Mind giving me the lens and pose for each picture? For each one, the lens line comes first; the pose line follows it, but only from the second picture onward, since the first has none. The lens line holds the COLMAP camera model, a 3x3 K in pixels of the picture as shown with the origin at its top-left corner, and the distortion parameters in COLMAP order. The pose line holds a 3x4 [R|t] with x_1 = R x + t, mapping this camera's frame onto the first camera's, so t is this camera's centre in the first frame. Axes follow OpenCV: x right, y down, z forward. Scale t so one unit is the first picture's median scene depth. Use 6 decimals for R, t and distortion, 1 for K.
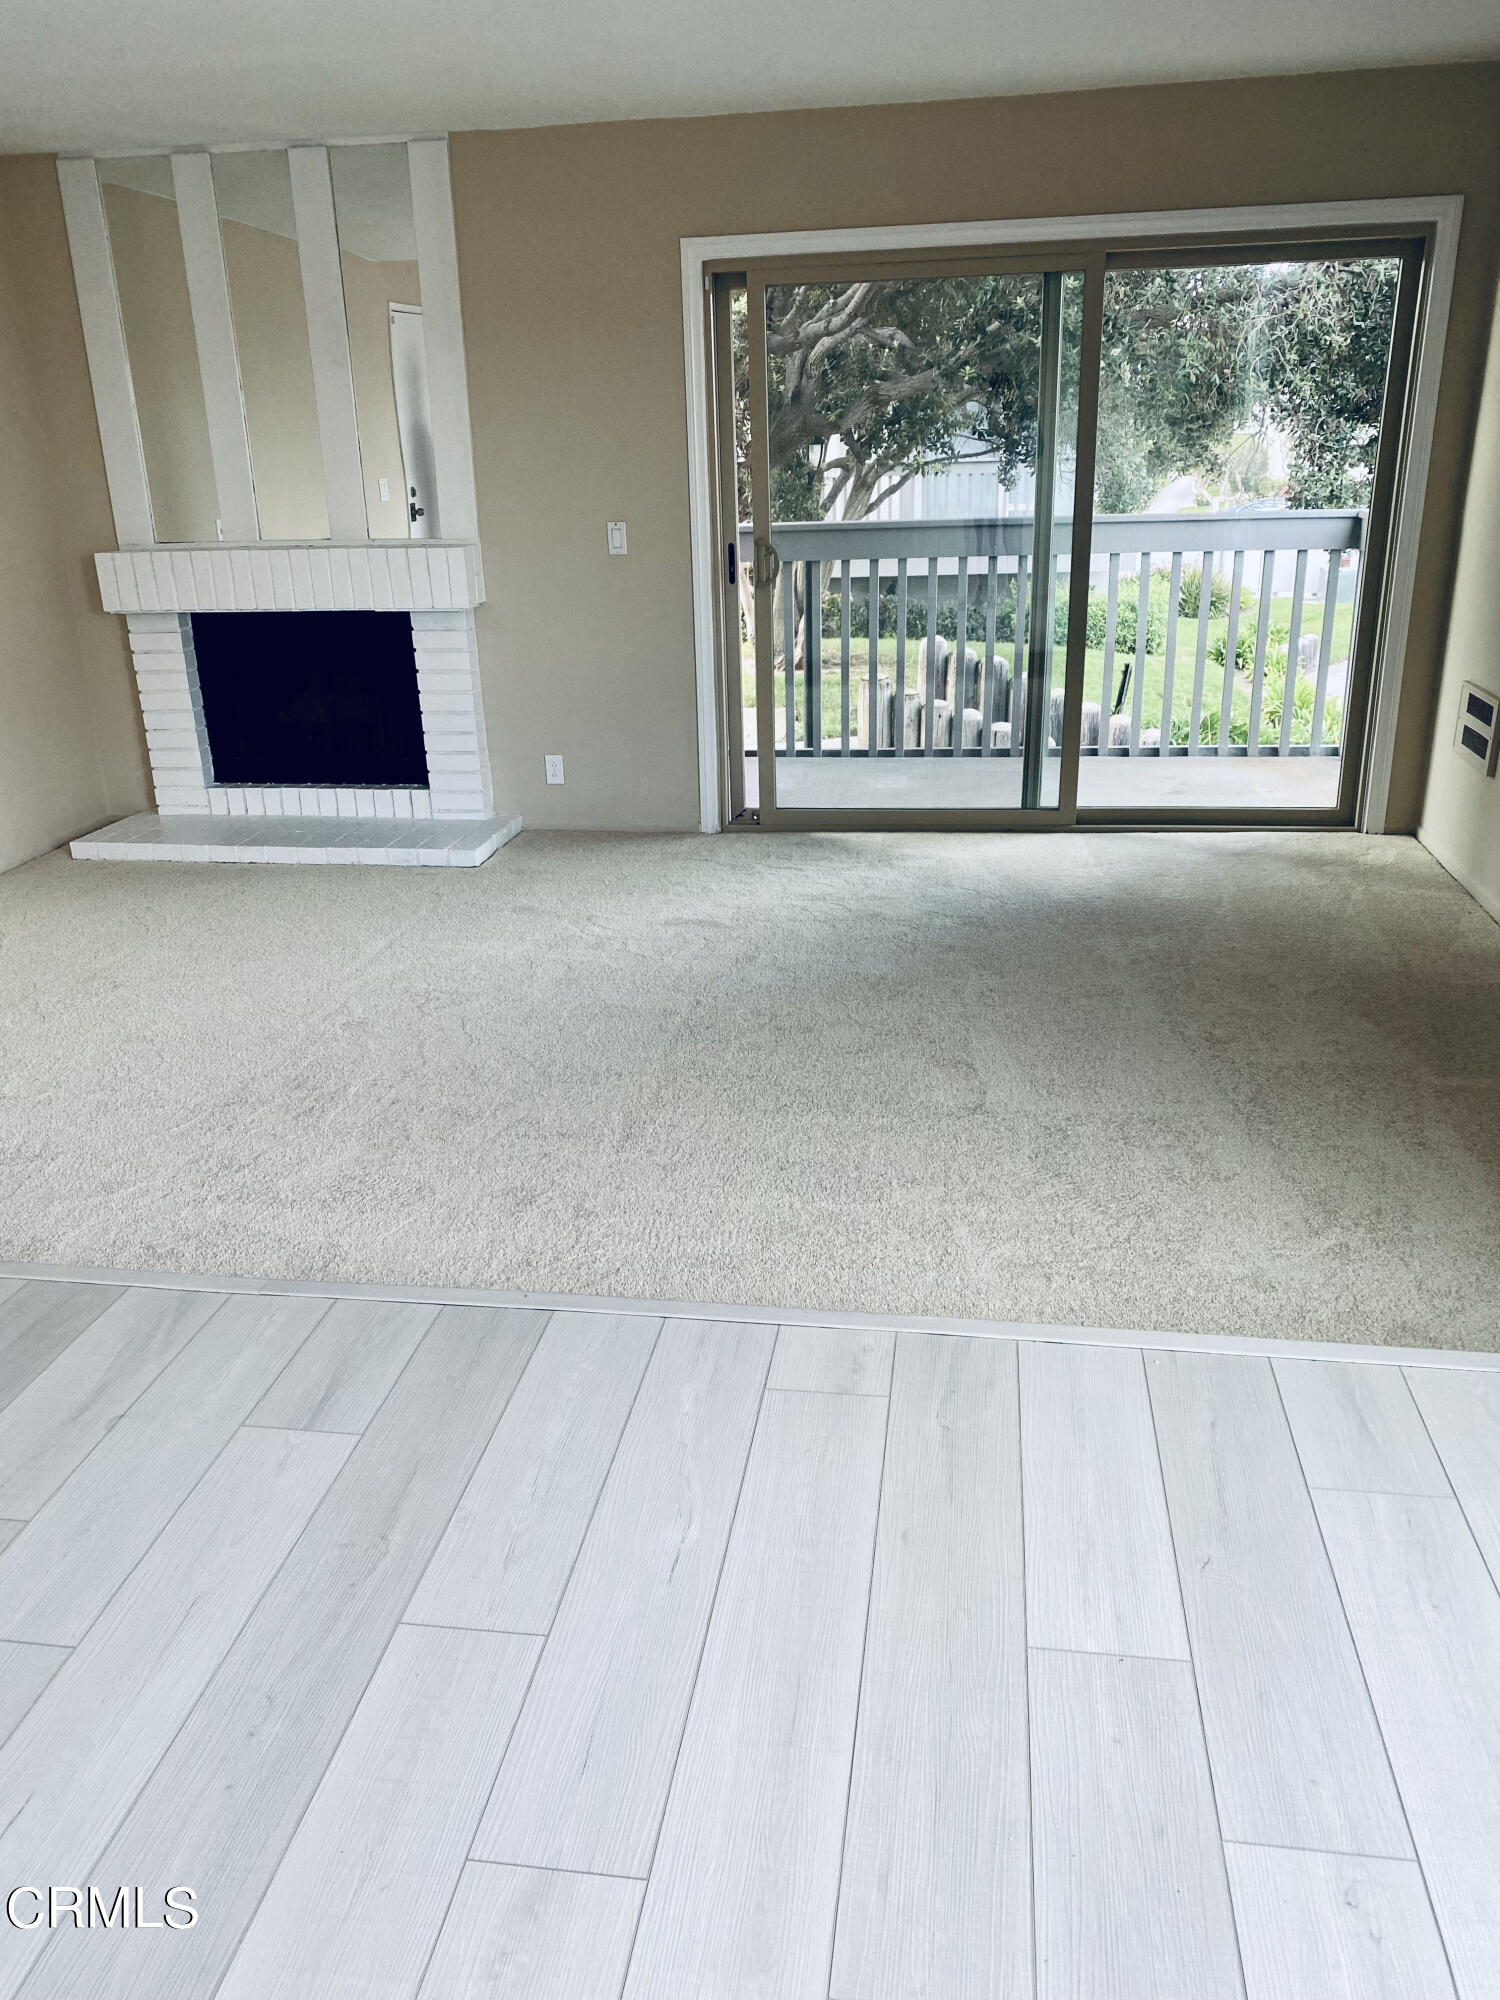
lens RADIAL K [[1554.5, 0, 750.0], [0, 1554.5, 1000.0], [0, 0, 1]] dist [0.042667, -0.004058]
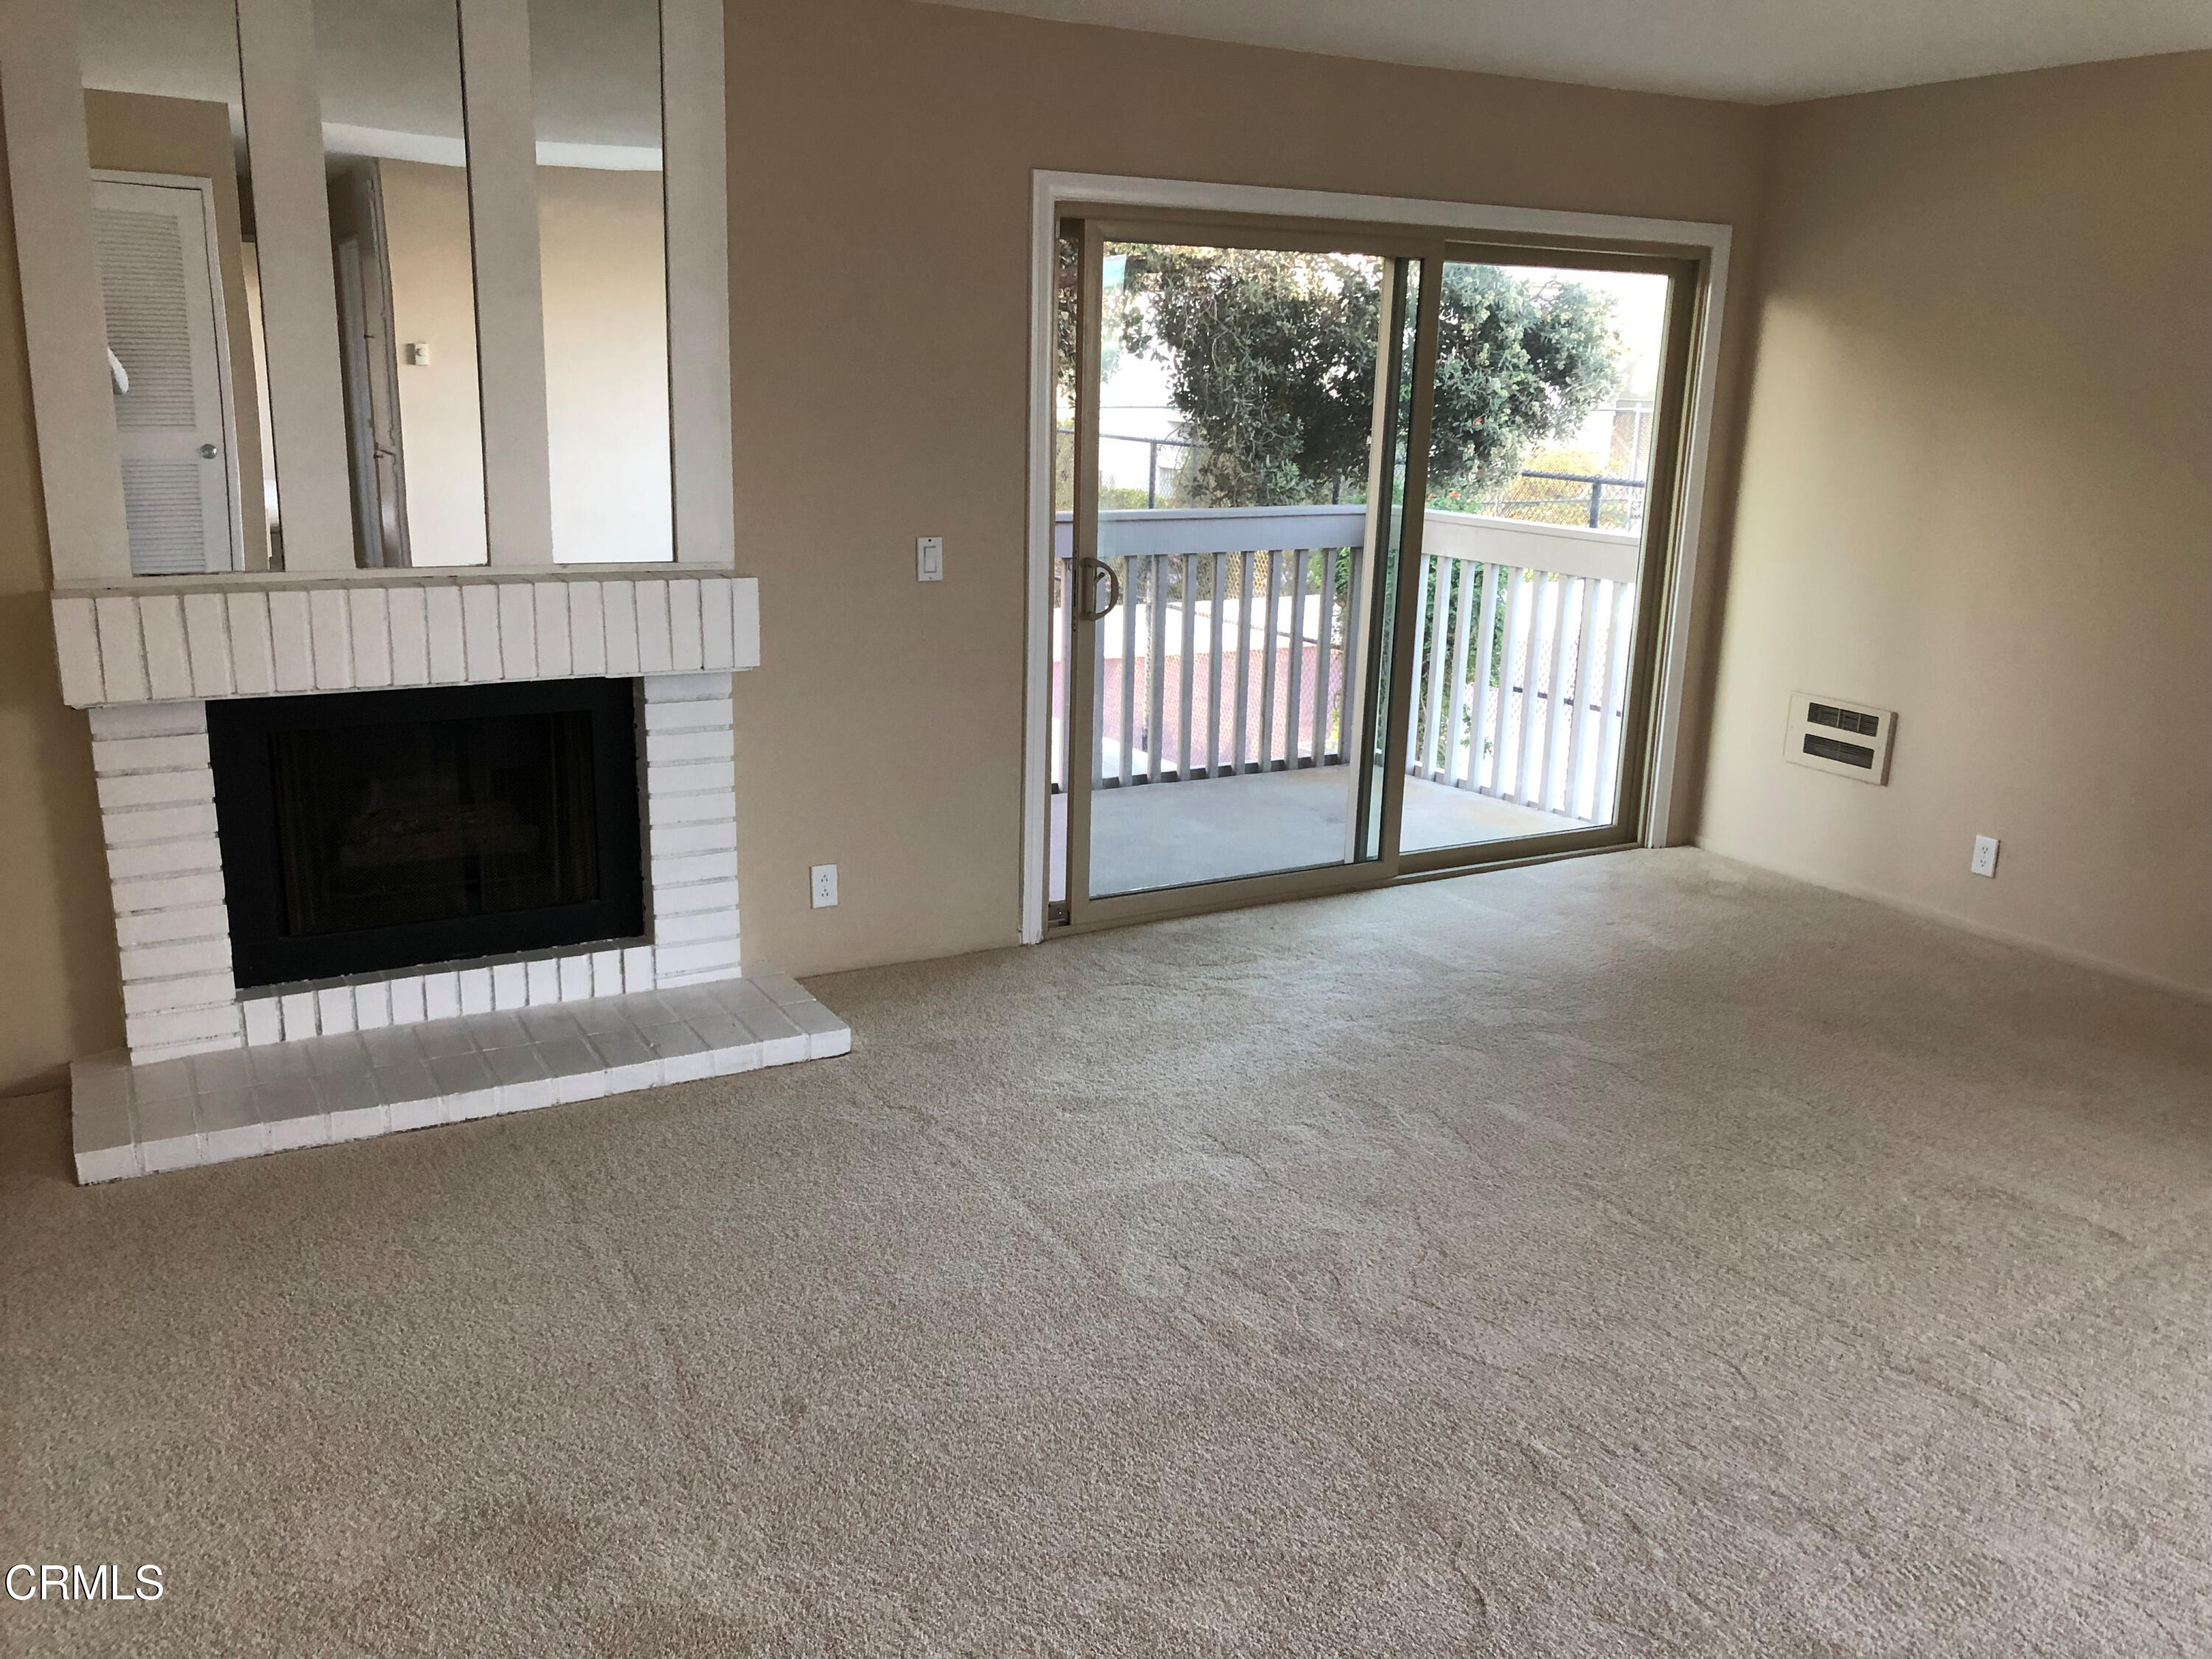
lens RADIAL K [[1799.6, 0, 1106.0], [0, 1799.6, 829.5], [0, 0, 1]] dist [0.069186, -0.007375]
pose [[0.781115, -0.110399, 0.614550, -0.528002], [0.168624, 0.984971, -0.037384, -0.126446], [-0.601187, 0.132829, 0.787991, 0.311055]]
